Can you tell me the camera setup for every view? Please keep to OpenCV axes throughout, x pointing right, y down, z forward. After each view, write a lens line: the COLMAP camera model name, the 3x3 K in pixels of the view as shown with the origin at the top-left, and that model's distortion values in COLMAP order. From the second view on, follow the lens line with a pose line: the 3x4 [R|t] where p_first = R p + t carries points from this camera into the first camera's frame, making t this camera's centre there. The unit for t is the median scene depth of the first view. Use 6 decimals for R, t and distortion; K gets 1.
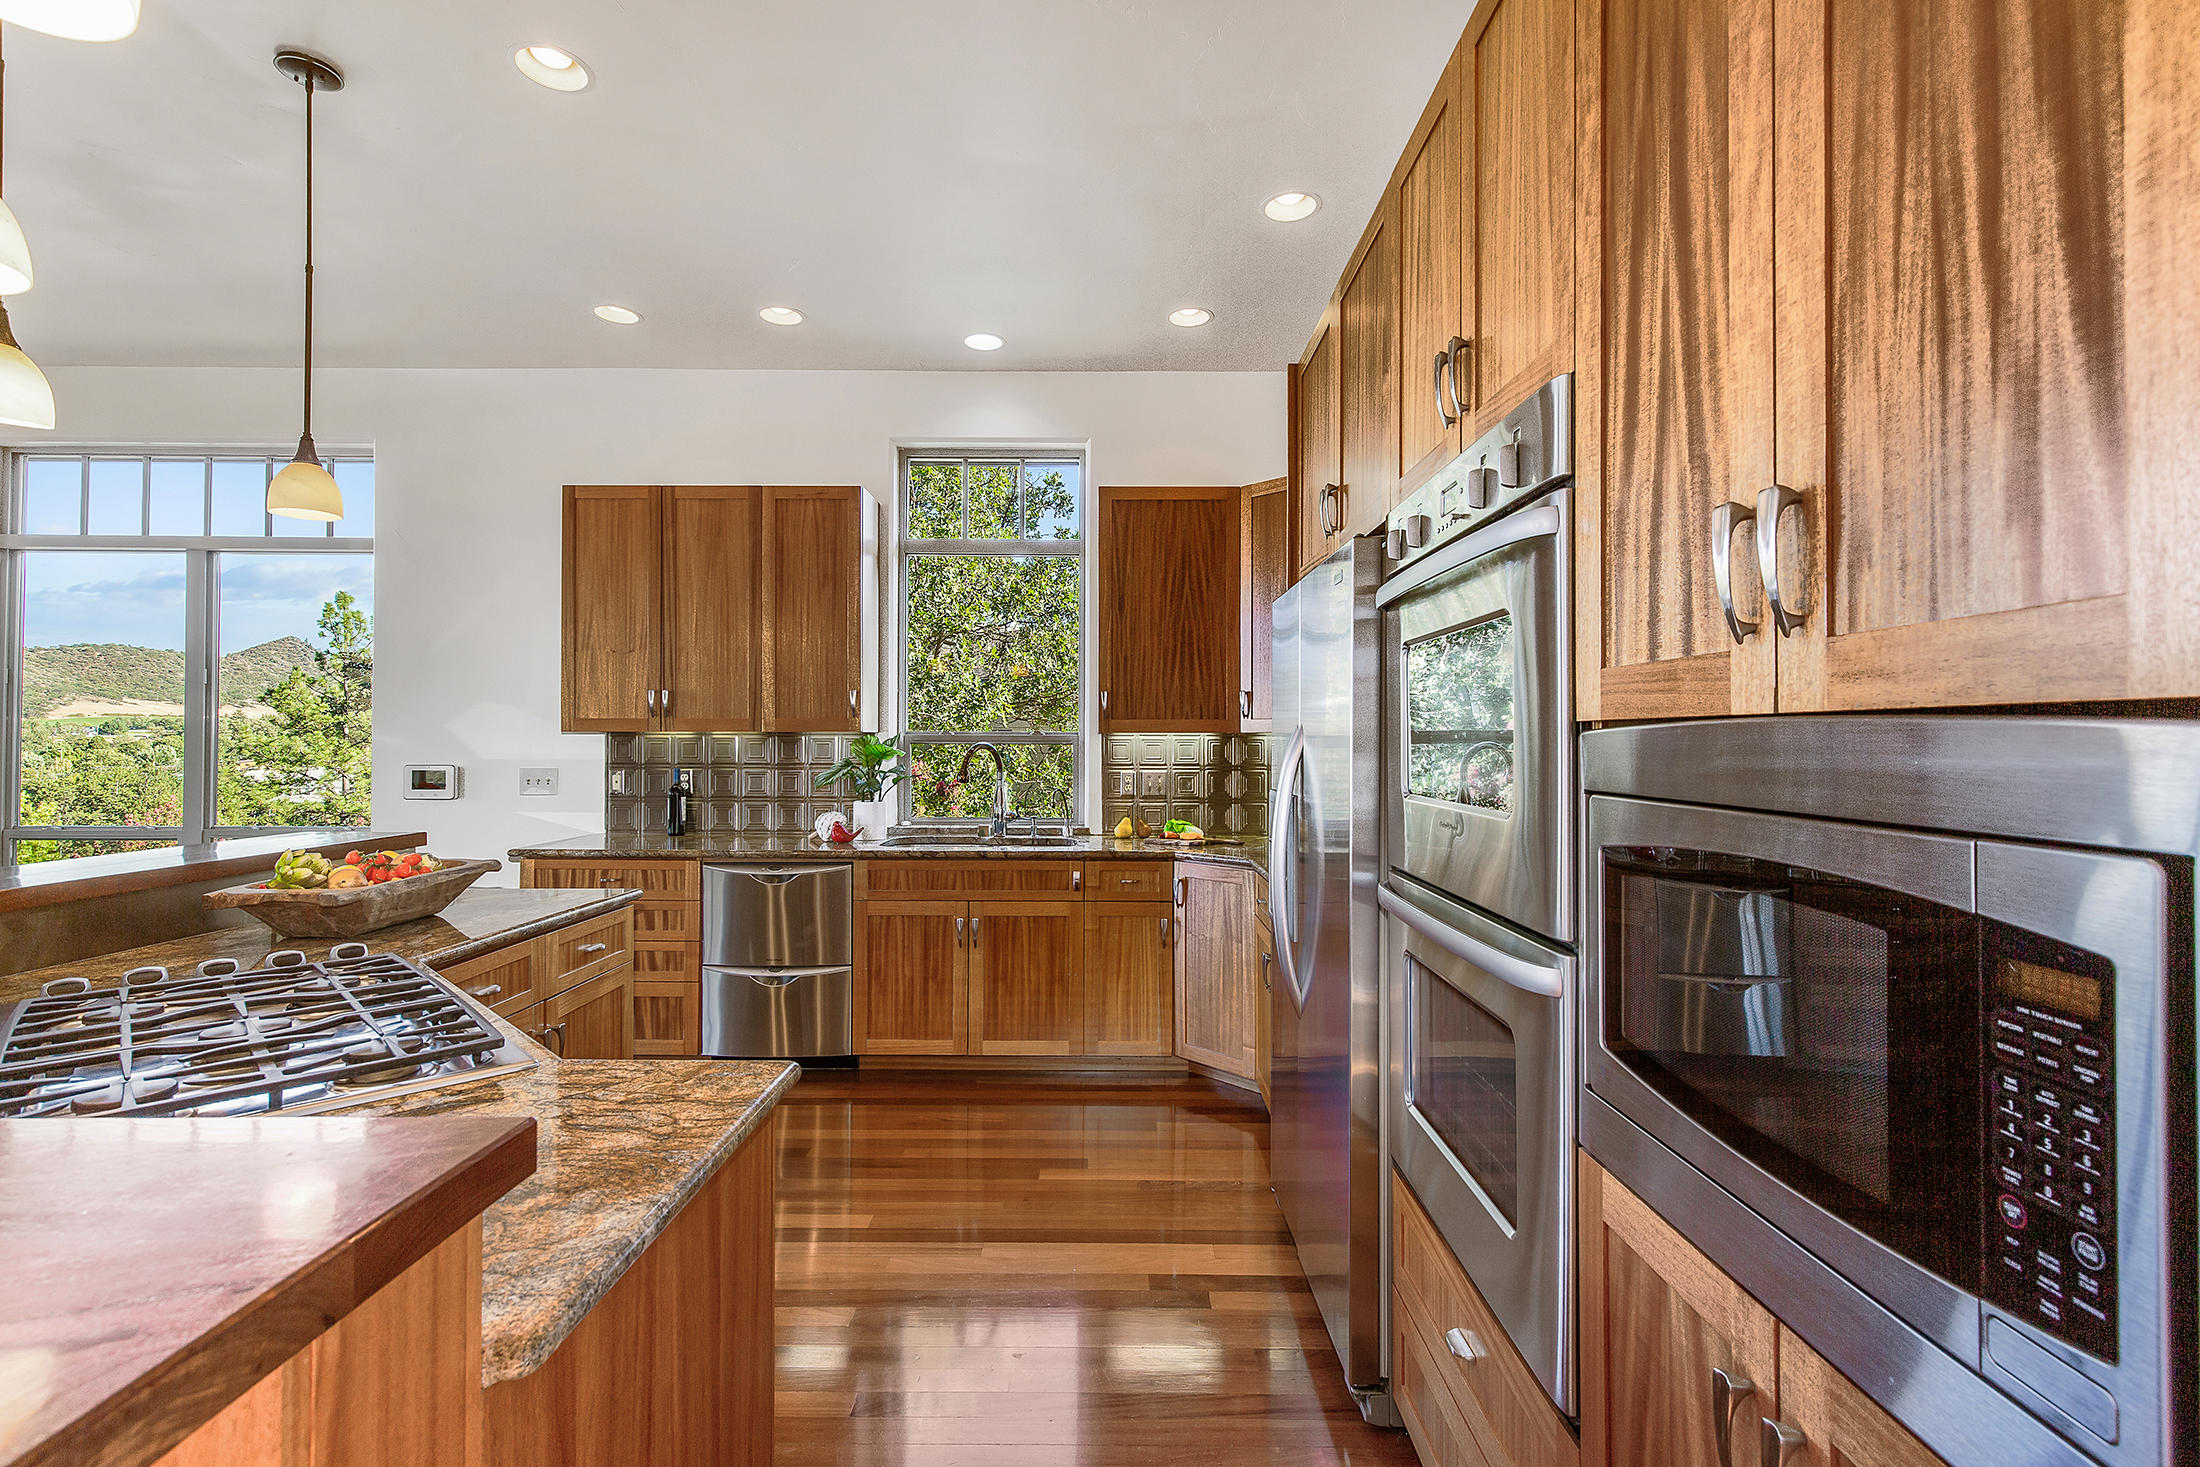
lens RADIAL K [[1011.5, 0, 1101.9], [0, 1011.5, 729.8], [0, 0, 1]] dist [0.000354, -0.000594]
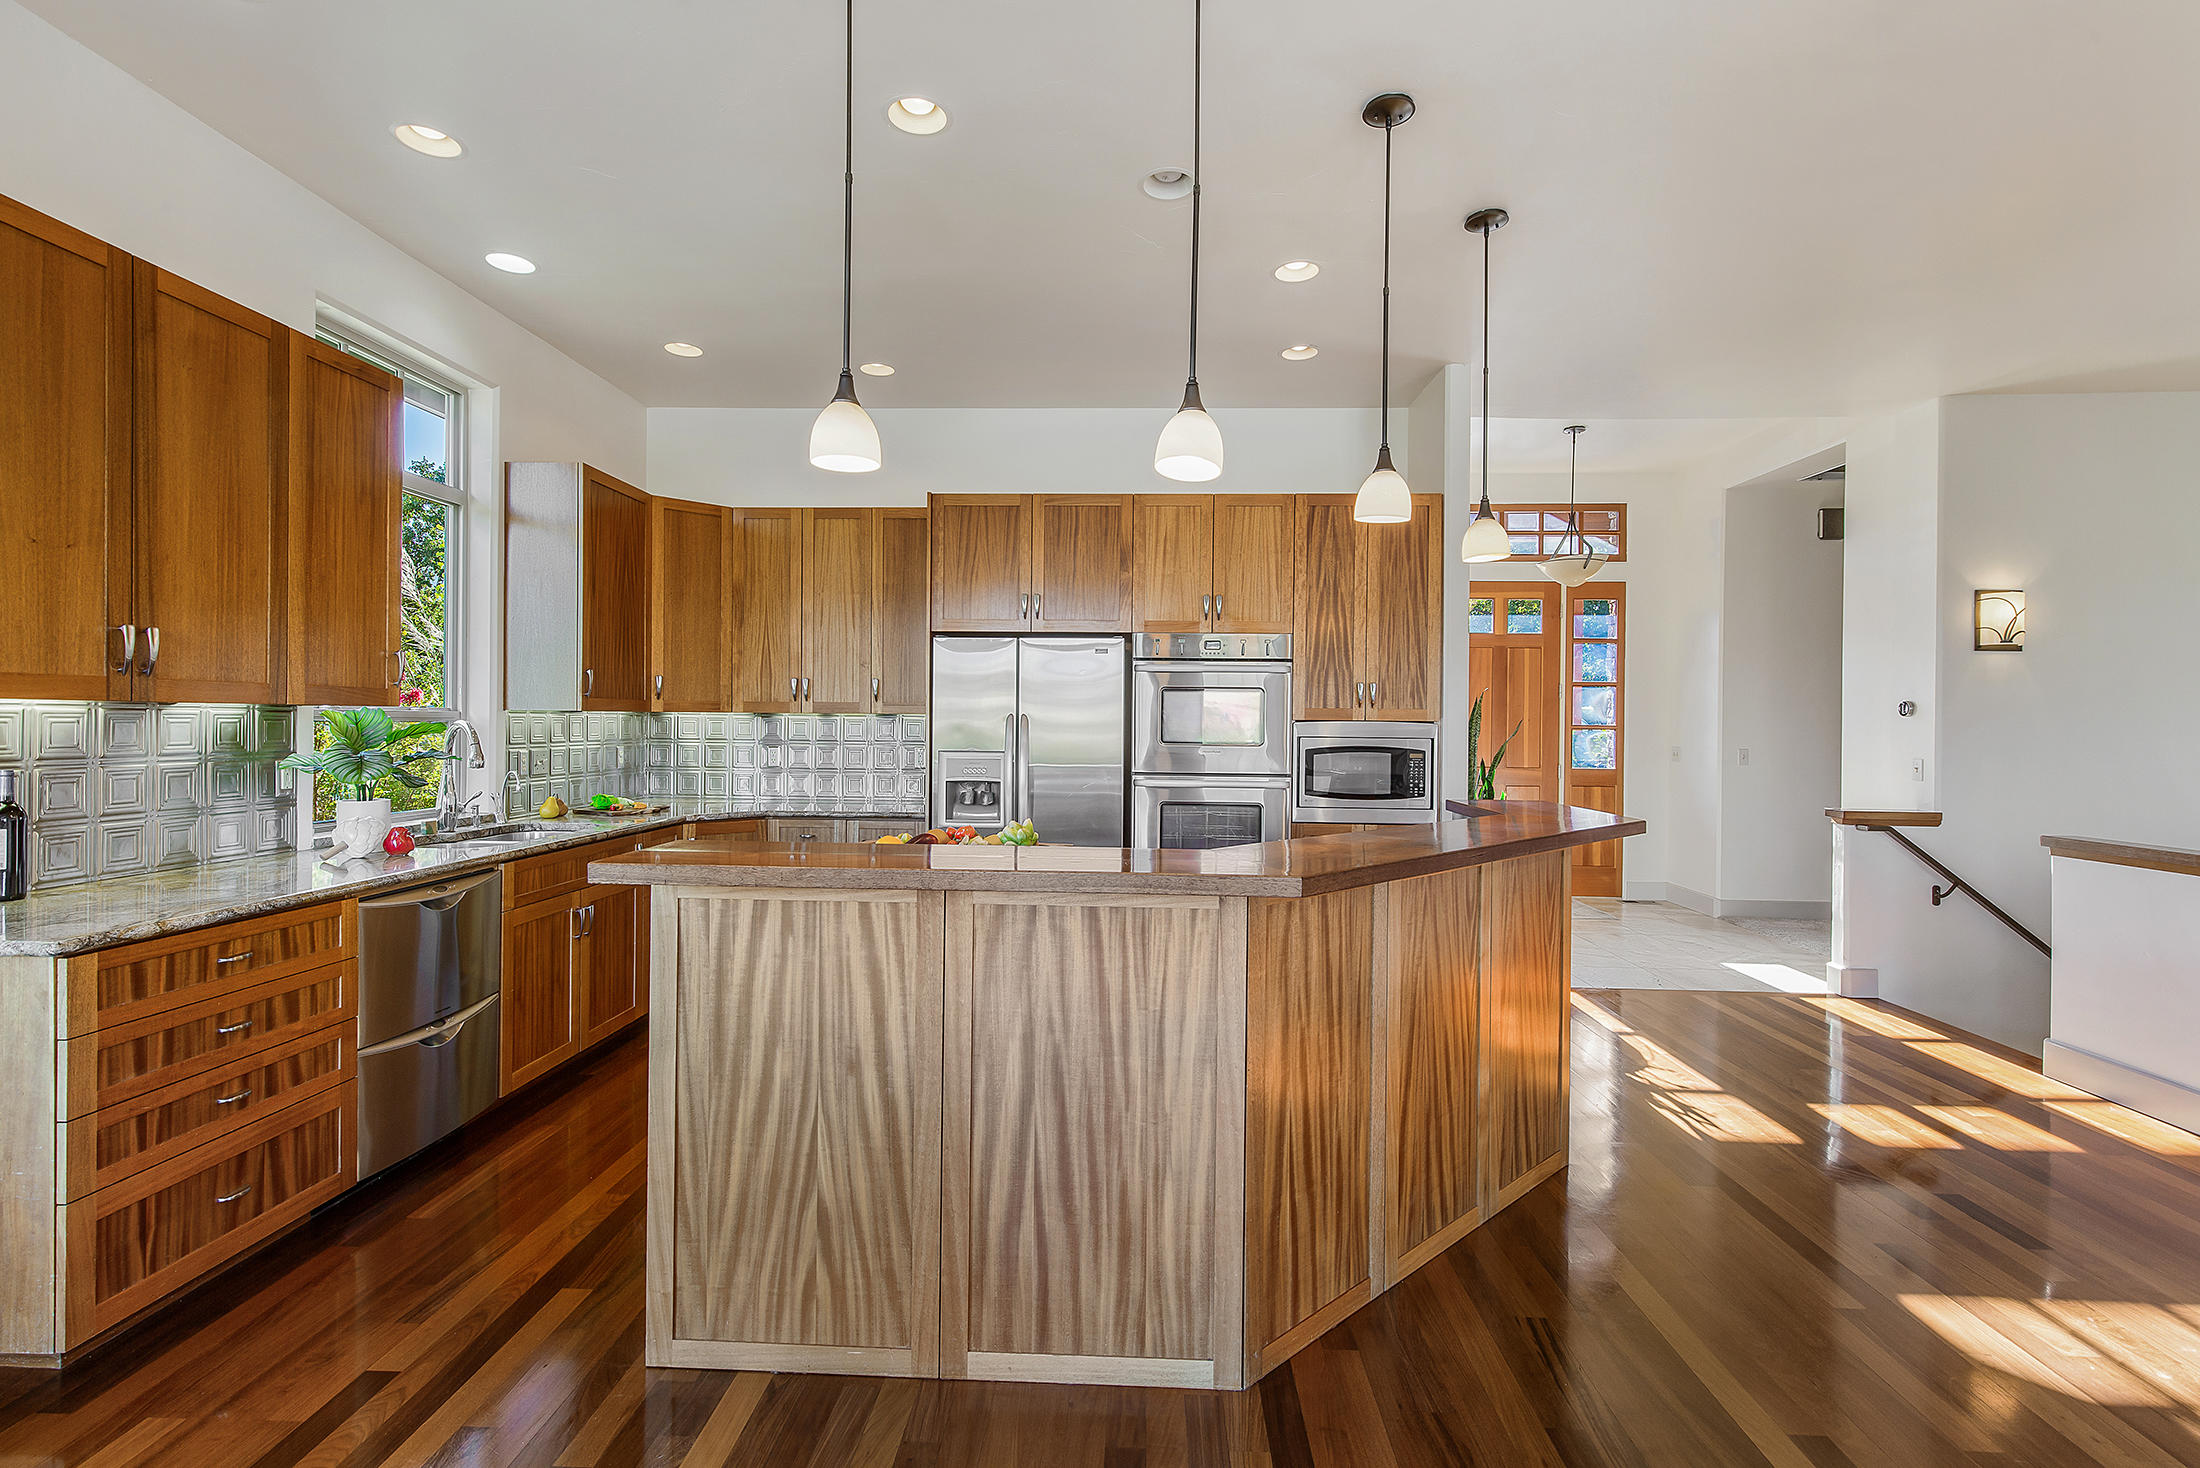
lens RADIAL K [[1003.2, 0, 1108.9], [0, 1003.2, 726.9], [0, 0, 1]] dist [0.004762, -0.000115]
pose [[0.026856, -0.005226, 0.999626, -0.977187], [-0.017227, 0.999835, 0.005690, 0.003657], [-0.999491, -0.017373, 0.026761, 0.451053]]
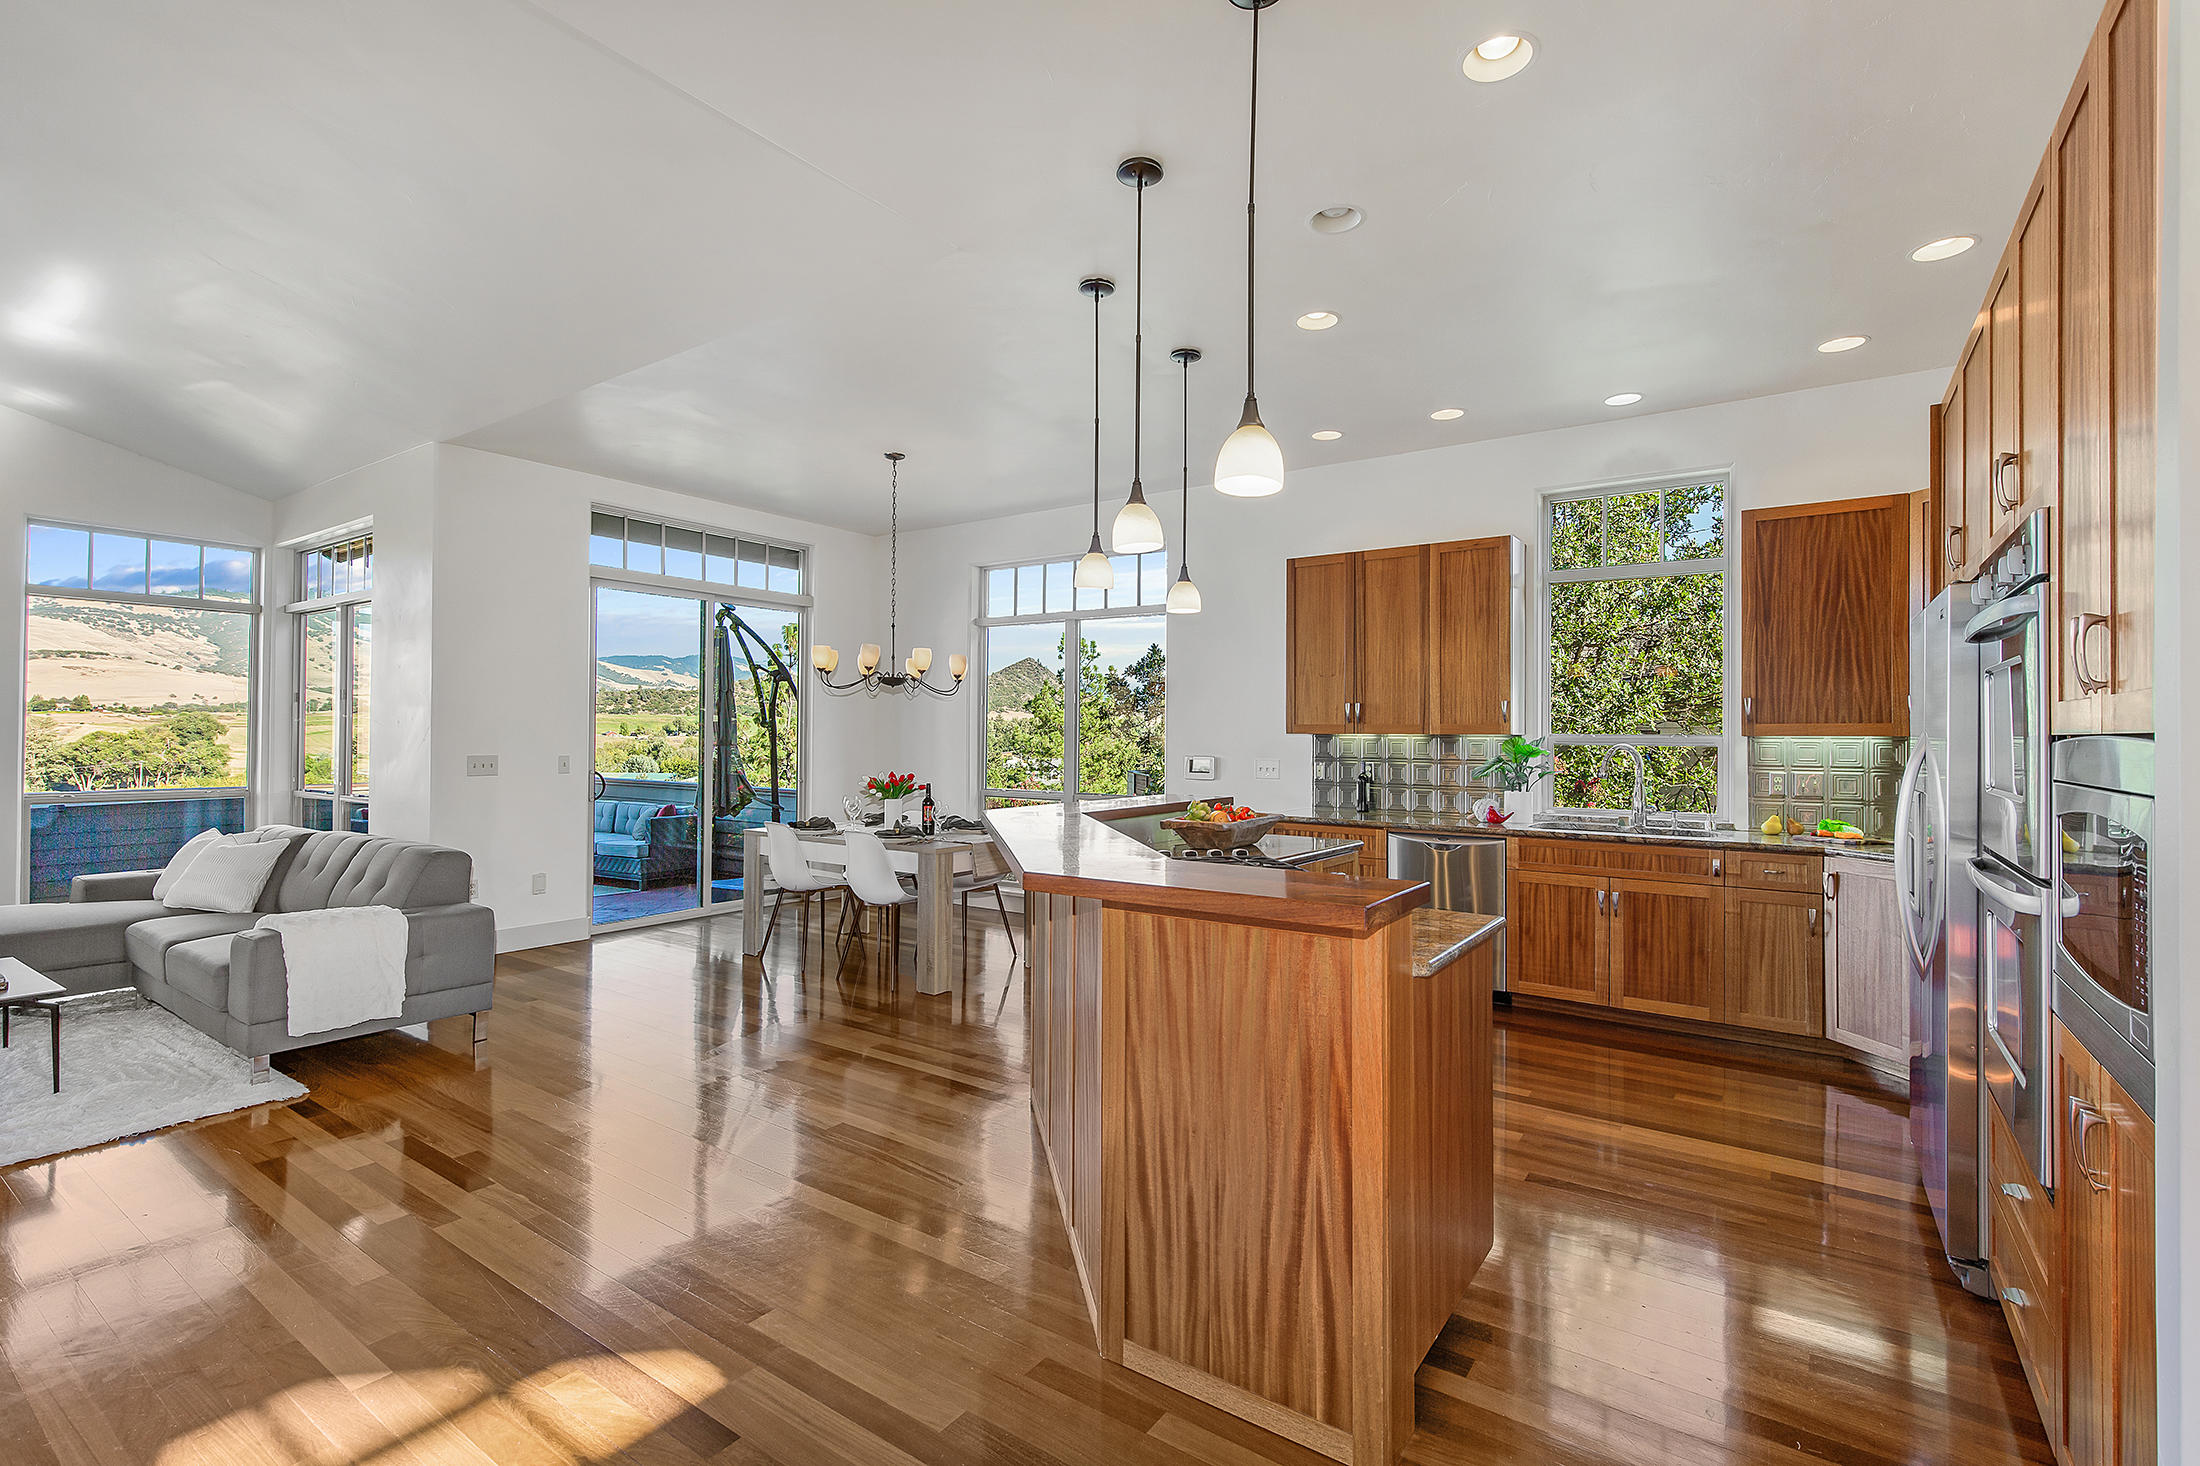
lens RADIAL K [[989.7, 0, 1099.9], [0, 989.7, 729.1], [0, 0, 1]] dist [0.002752, -0.000533]
pose [[0.822251, -0.000755, -0.569124, 0.035883], [0.000769, 1.000000, -0.000216, -0.004599], [0.569124, -0.000261, 0.822252, -0.276596]]
